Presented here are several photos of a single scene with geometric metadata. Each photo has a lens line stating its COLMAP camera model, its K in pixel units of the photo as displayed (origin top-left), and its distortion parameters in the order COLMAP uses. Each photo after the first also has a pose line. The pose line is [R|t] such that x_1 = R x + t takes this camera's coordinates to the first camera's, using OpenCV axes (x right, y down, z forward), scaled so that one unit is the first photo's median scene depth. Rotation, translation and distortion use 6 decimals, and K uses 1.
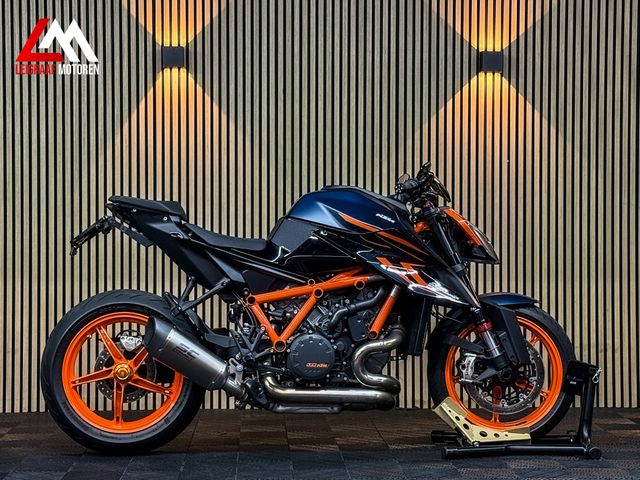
lens RADIAL K [[1352.9, 0, 322.2], [0, 1352.9, 242.1], [0, 0, 1]] dist [0.145751, 0.000000]
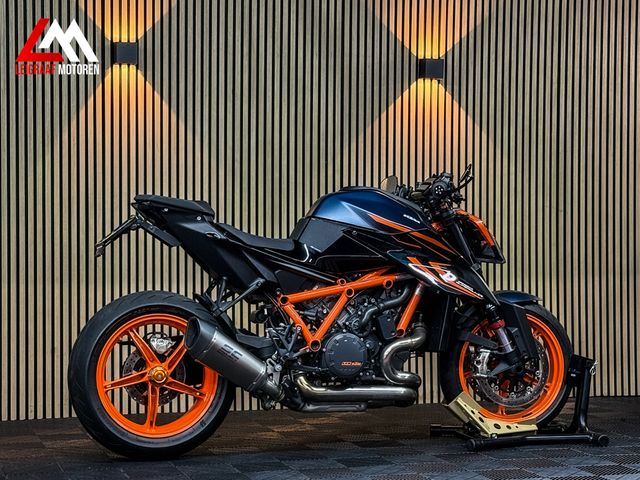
lens RADIAL K [[1361.0, 0, 322.3], [0, 1361.0, 243.5], [0, 0, 1]] dist [0.147142, 0.000000]
pose [[0.968670, -0.000237, 0.248352, -0.215326], [0.000687, 0.999998, -0.001728, 0.002116], [-0.248351, 0.001845, 0.968668, 0.013837]]
